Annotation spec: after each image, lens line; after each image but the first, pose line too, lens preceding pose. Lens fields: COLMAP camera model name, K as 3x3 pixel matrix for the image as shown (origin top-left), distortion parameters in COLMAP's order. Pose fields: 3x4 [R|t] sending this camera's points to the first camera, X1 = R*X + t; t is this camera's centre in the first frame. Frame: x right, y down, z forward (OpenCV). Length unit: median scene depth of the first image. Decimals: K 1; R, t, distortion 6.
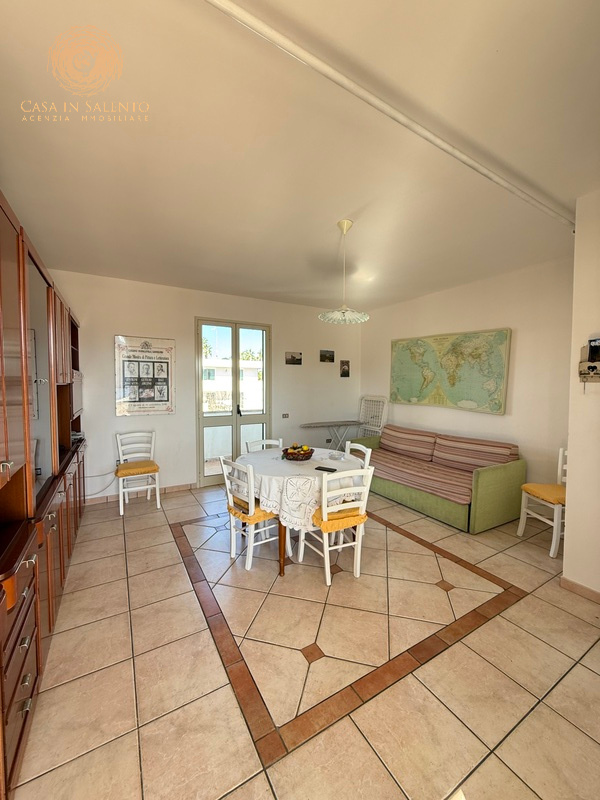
lens RADIAL K [[319.4, 0, 301.9], [0, 319.4, 397.6], [0, 0, 1]] dist [0.000684, 0.001016]
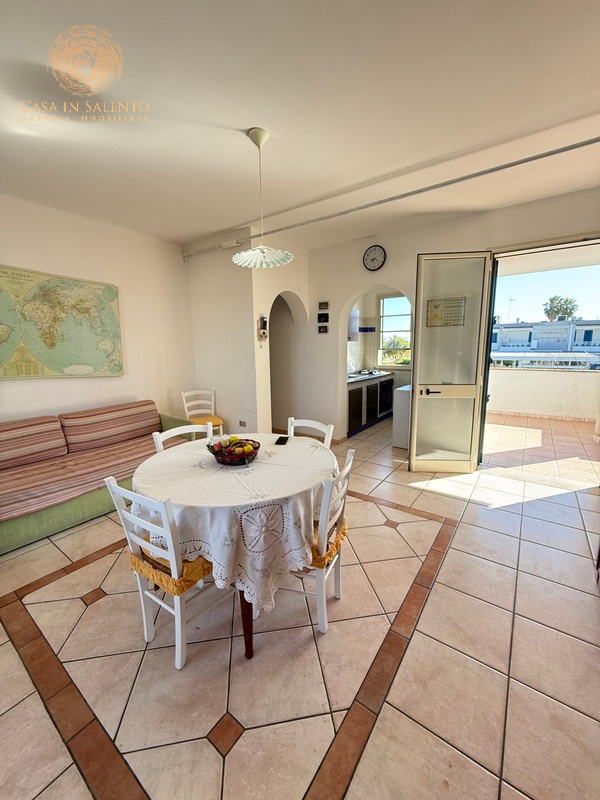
lens RADIAL K [[319.4, 0, 301.9], [0, 319.4, 397.6], [0, 0, 1]] dist [0.000684, 0.001016]
pose [[-0.393428, -0.145585, 0.907755, -0.465921], [0.053602, 0.982070, 0.180735, -0.026679], [-0.917792, 0.119764, -0.378570, 0.825640]]
